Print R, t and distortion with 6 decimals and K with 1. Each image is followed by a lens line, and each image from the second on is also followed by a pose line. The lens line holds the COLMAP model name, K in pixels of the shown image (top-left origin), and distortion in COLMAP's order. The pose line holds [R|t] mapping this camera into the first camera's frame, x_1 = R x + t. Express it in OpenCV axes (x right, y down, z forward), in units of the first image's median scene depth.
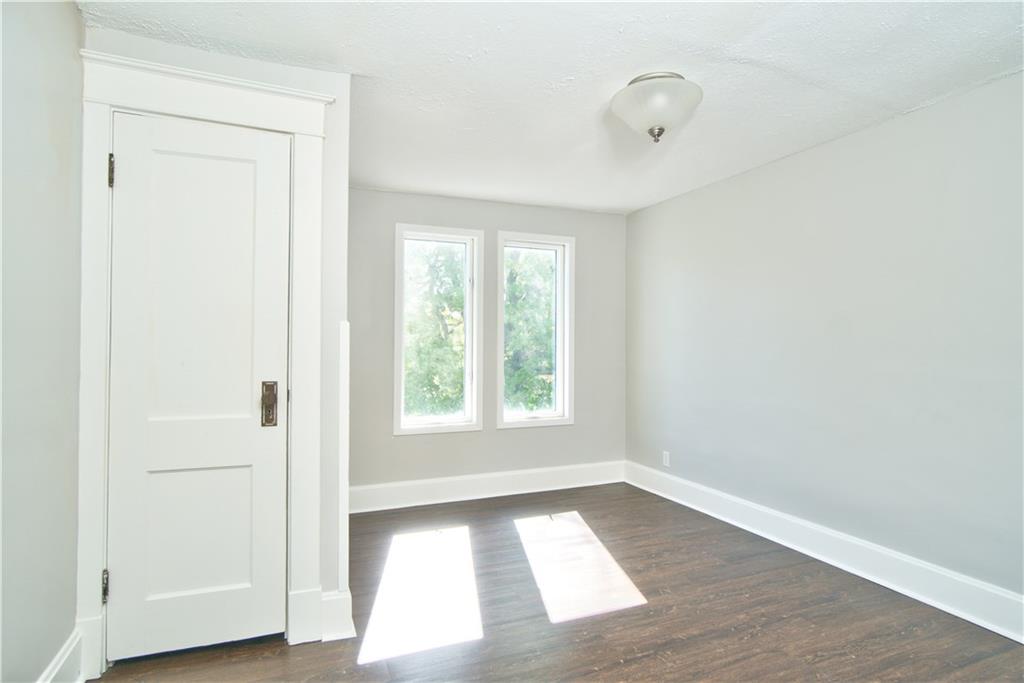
lens RADIAL K [[557.9, 0, 516.7], [0, 557.9, 334.9], [0, 0, 1]] dist [0.000509, 0.001808]
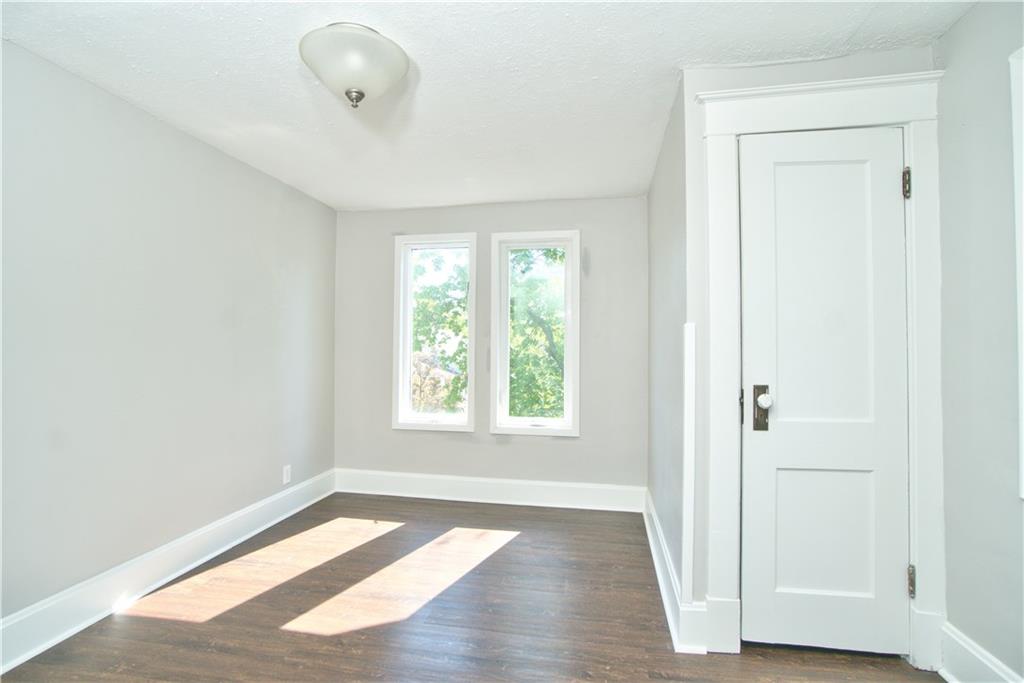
lens RADIAL K [[520.5, 0, 510.4], [0, 520.5, 335.9], [0, 0, 1]] dist [0.027423, -0.000130]
pose [[0.814547, -0.012195, -0.579969, 0.924684], [-0.001252, 0.999740, -0.022780, 0.031932], [0.580096, 0.019282, 0.814320, 0.475119]]
